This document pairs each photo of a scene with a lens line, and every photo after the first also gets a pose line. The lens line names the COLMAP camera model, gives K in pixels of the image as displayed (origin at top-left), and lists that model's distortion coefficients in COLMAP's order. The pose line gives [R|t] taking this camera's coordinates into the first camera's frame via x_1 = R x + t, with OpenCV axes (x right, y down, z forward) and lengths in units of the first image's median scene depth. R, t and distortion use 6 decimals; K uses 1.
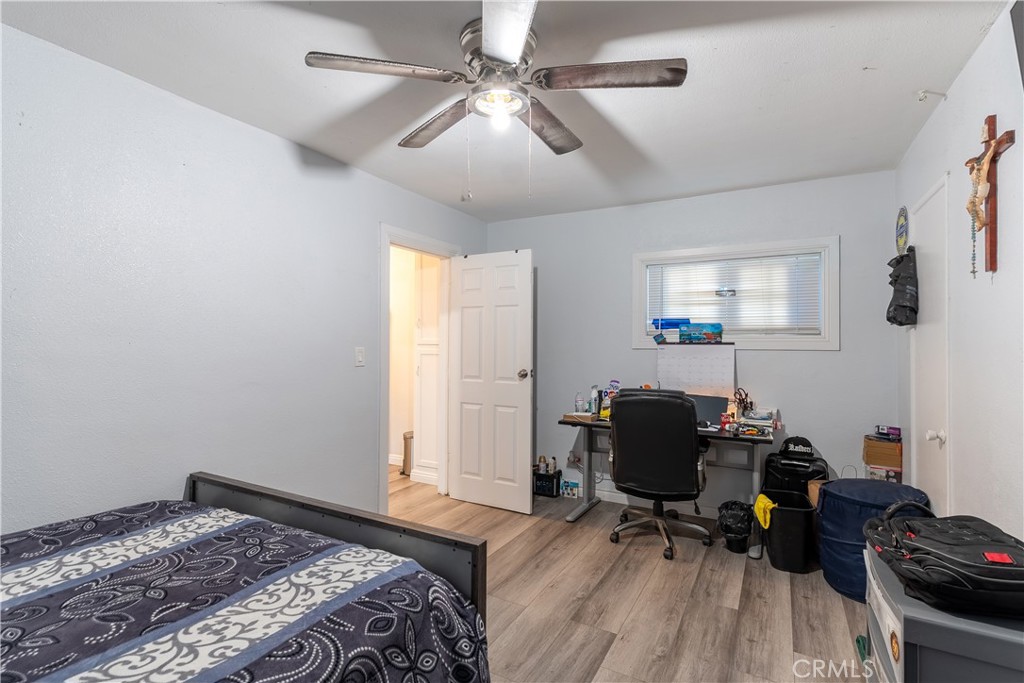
lens RADIAL K [[484.0, 0, 510.6], [0, 484.0, 337.1], [0, 0, 1]] dist [0.000704, 0.000138]
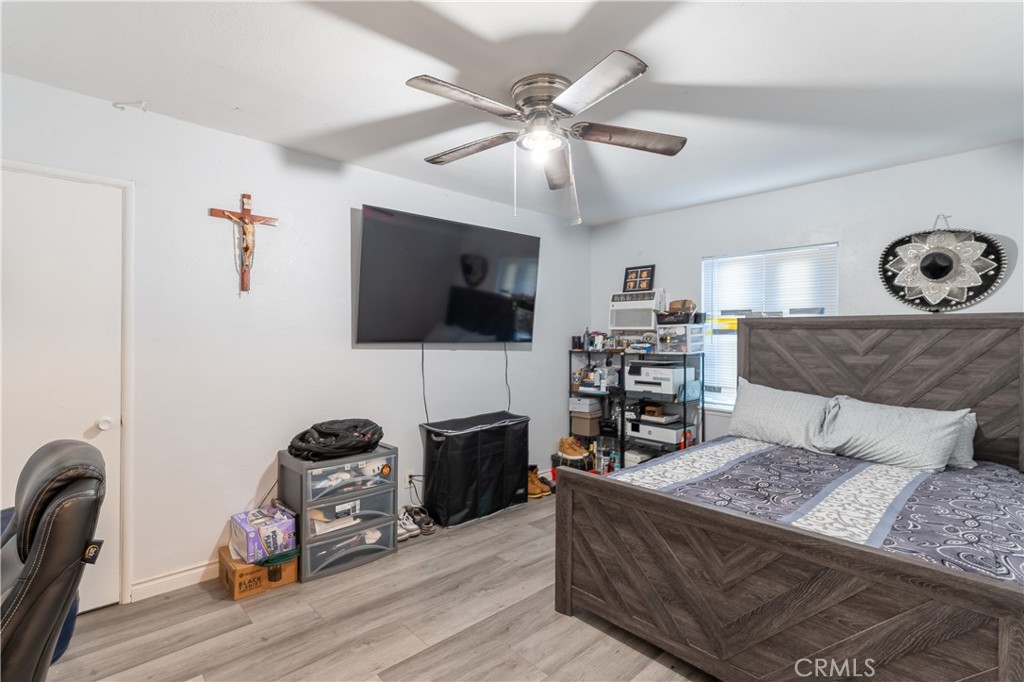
lens RADIAL K [[484.0, 0, 510.6], [0, 484.0, 336.6], [0, 0, 1]] dist [0.000704, 0.000138]
pose [[-0.950005, -0.012144, 0.312000, -0.334603], [-0.012753, 0.999919, 0.000088, 0.007500], [-0.311975, -0.003895, -0.950082, 2.163535]]
